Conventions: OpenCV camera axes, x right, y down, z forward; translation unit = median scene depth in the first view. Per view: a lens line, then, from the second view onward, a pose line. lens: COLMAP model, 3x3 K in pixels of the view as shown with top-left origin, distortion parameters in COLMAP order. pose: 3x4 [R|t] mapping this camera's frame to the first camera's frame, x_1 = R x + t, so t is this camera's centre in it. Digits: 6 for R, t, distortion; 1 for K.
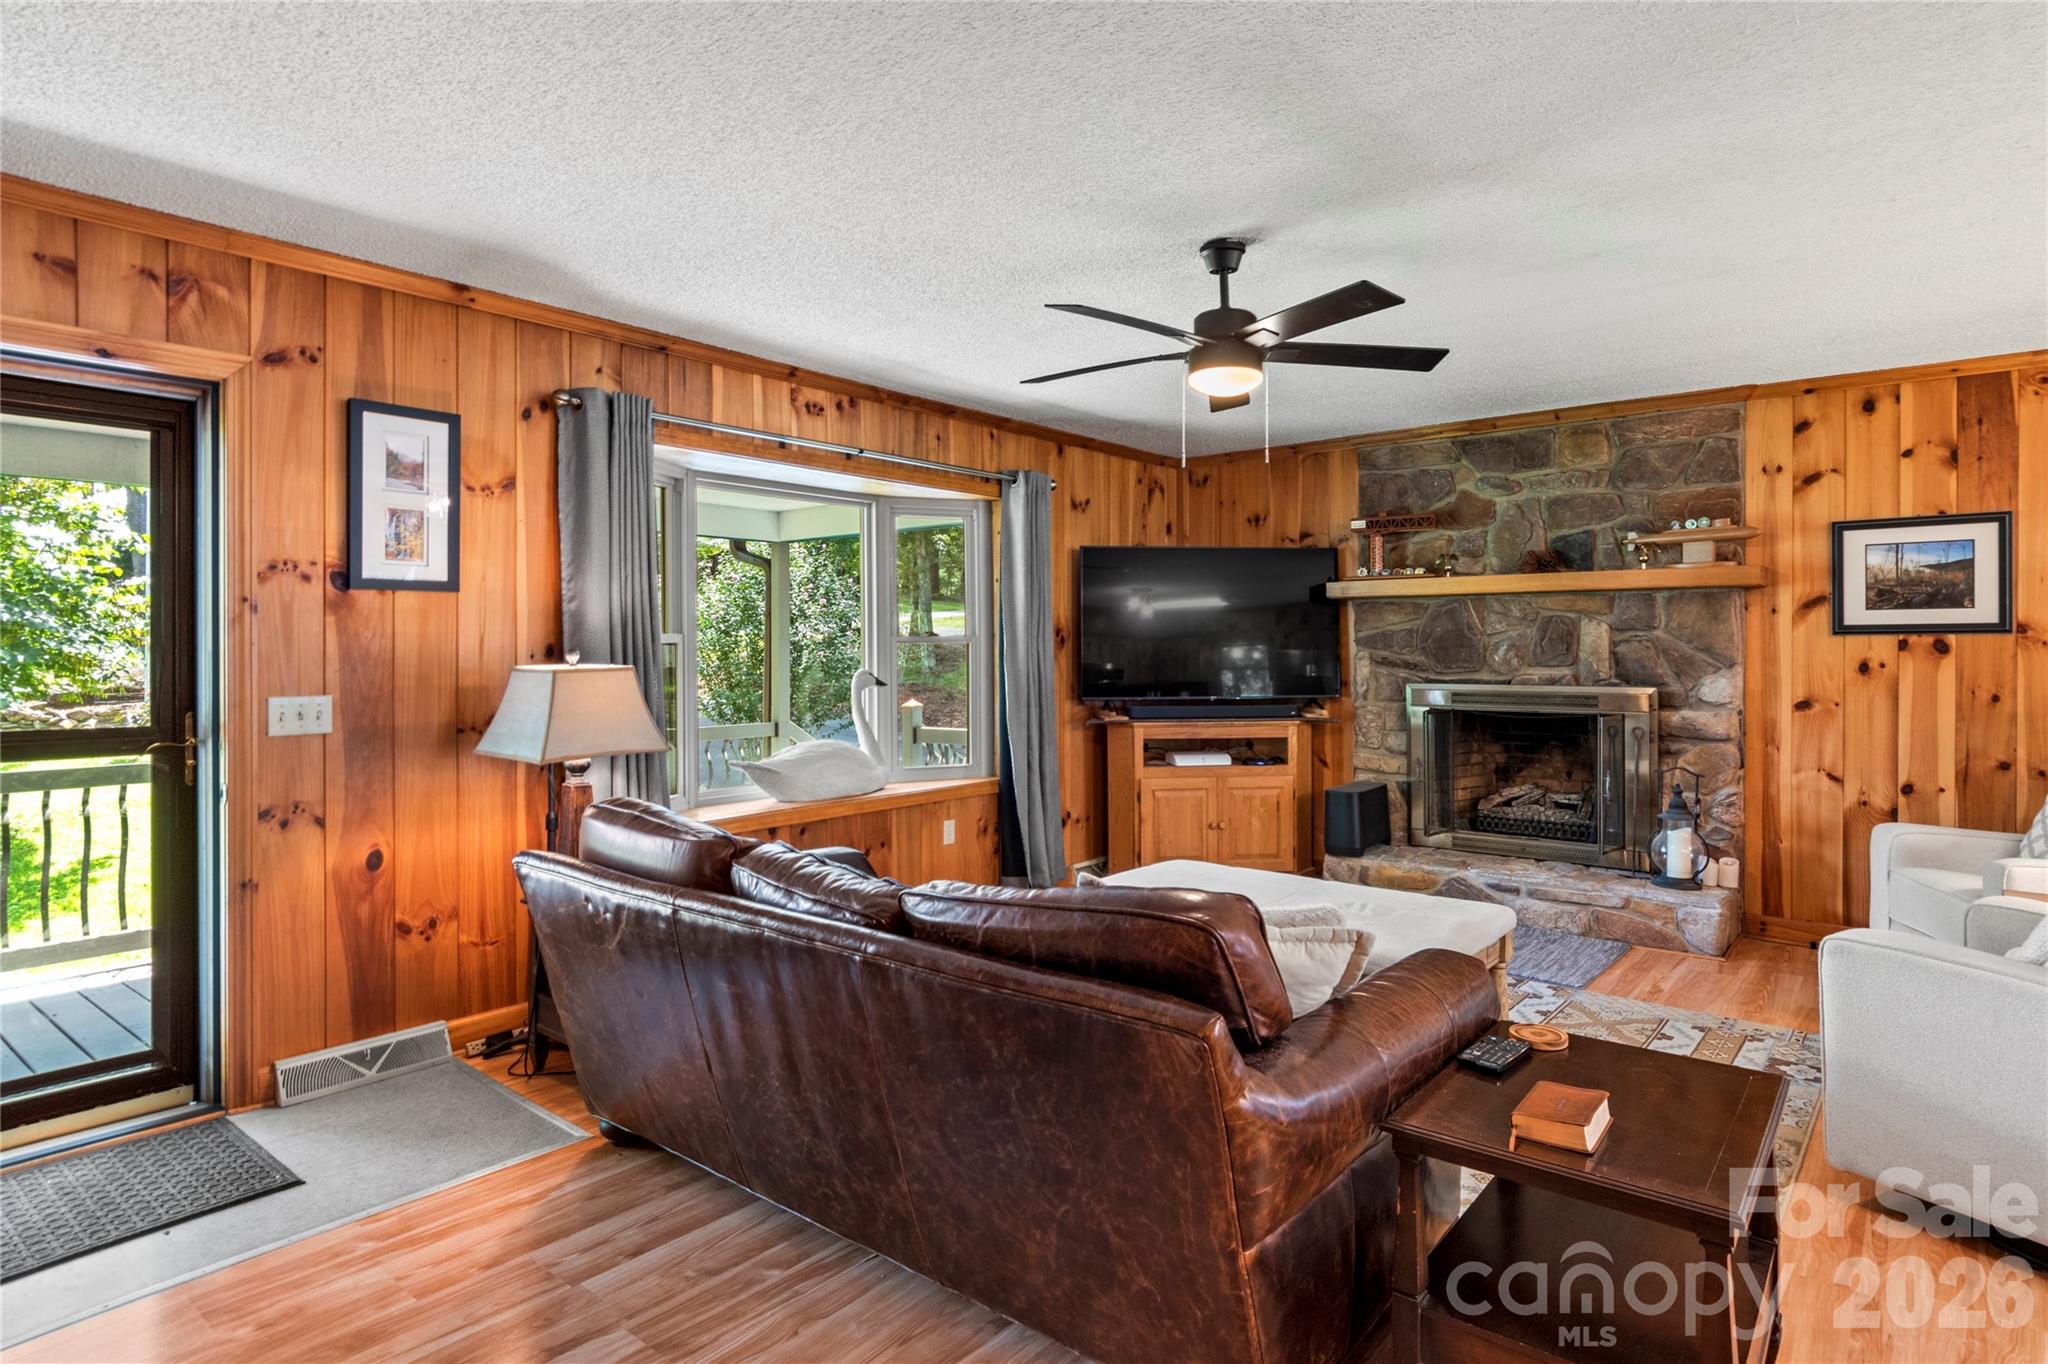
lens RADIAL K [[1123.5, 0, 1043.7], [0, 1123.5, 657.3], [0, 0, 1]] dist [-0.001011, -0.004603]
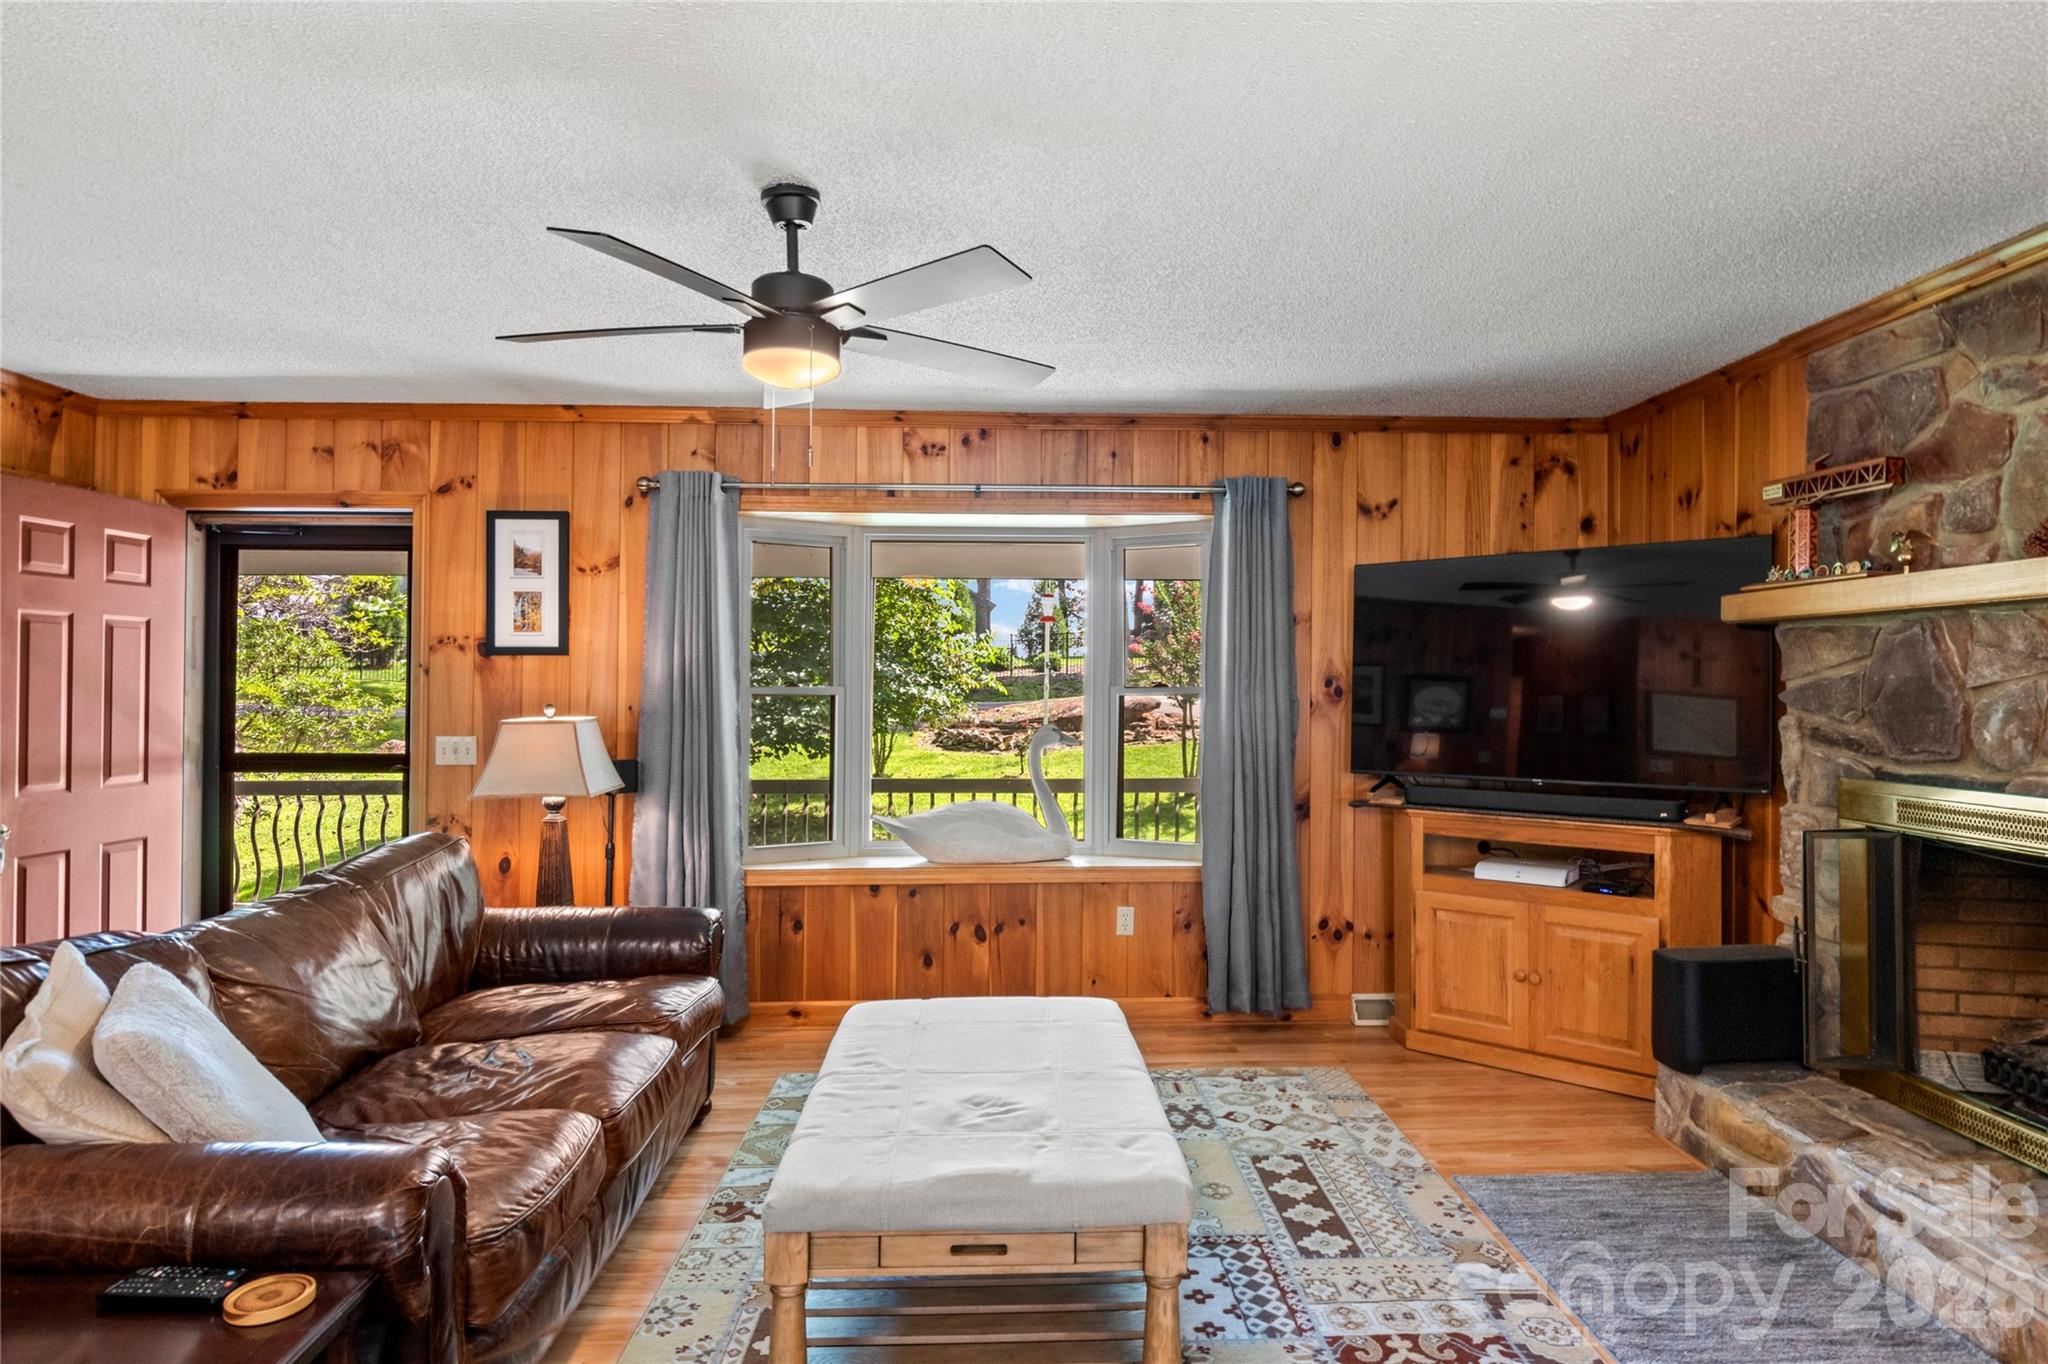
lens RADIAL K [[1168.0, 0, 1008.4], [0, 1168.0, 683.2], [0, 0, 1]] dist [-0.000143, -0.008842]
pose [[0.658449, 0.000938, -0.752625, 0.537752], [-0.008387, 0.999946, -0.006091, -0.016900], [0.752579, 0.010323, 0.658421, 0.370944]]
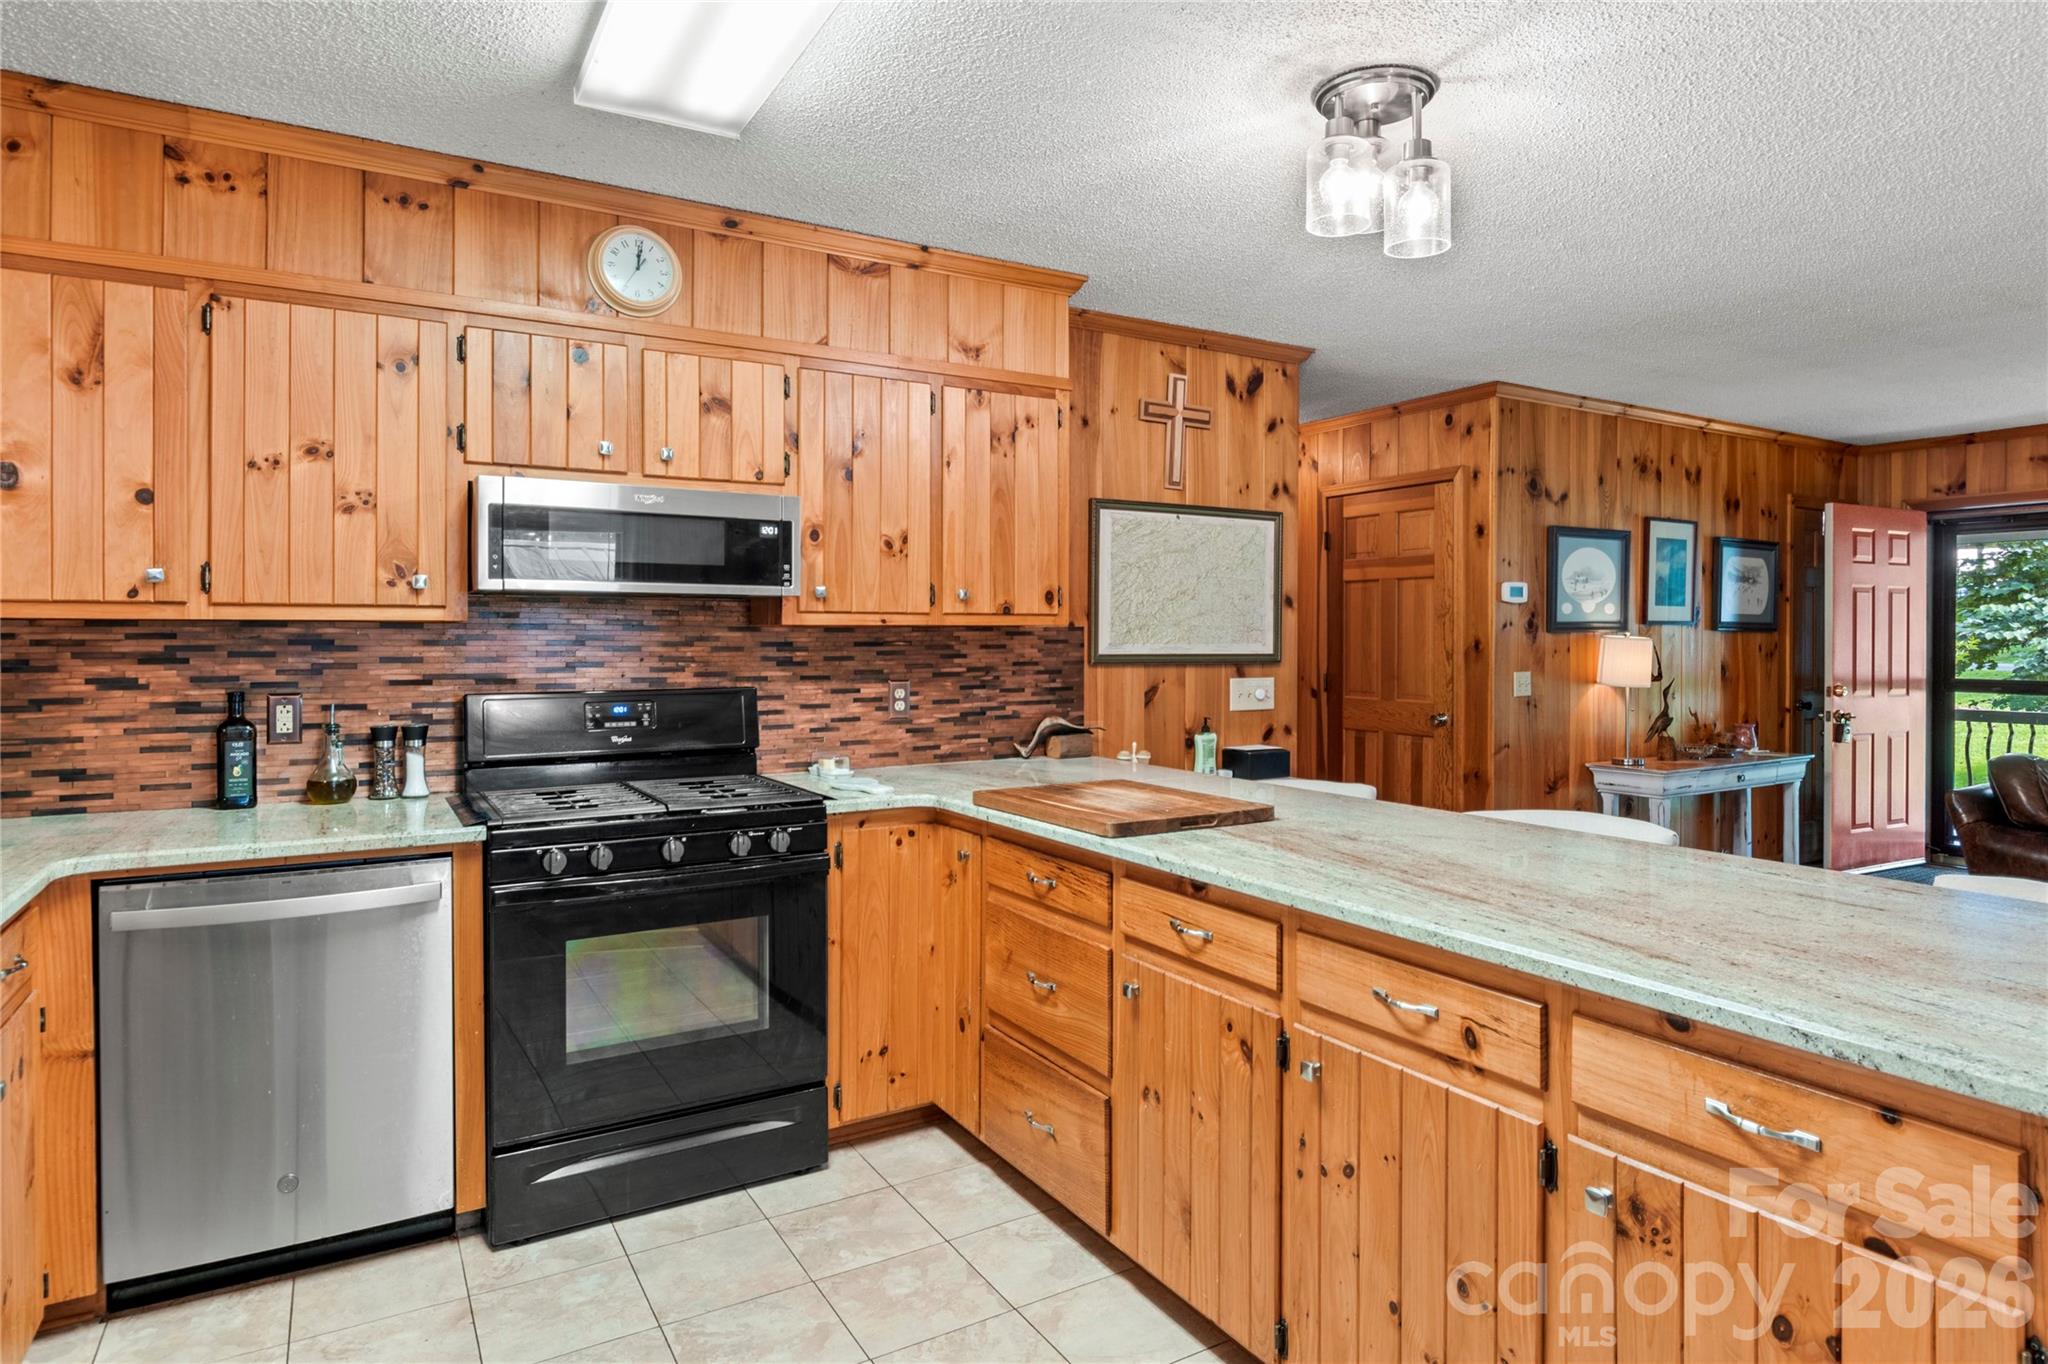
lens RADIAL K [[1168.0, 0, 1072.2], [0, 1168.0, 640.1], [0, 0, 1]] dist [-0.000143, -0.008842]
pose [[-0.301095, 0.001248, -0.953593, 0.952115], [-0.006939, 0.999970, 0.003500, -0.004075], [0.953569, 0.007671, -0.301077, 0.000476]]
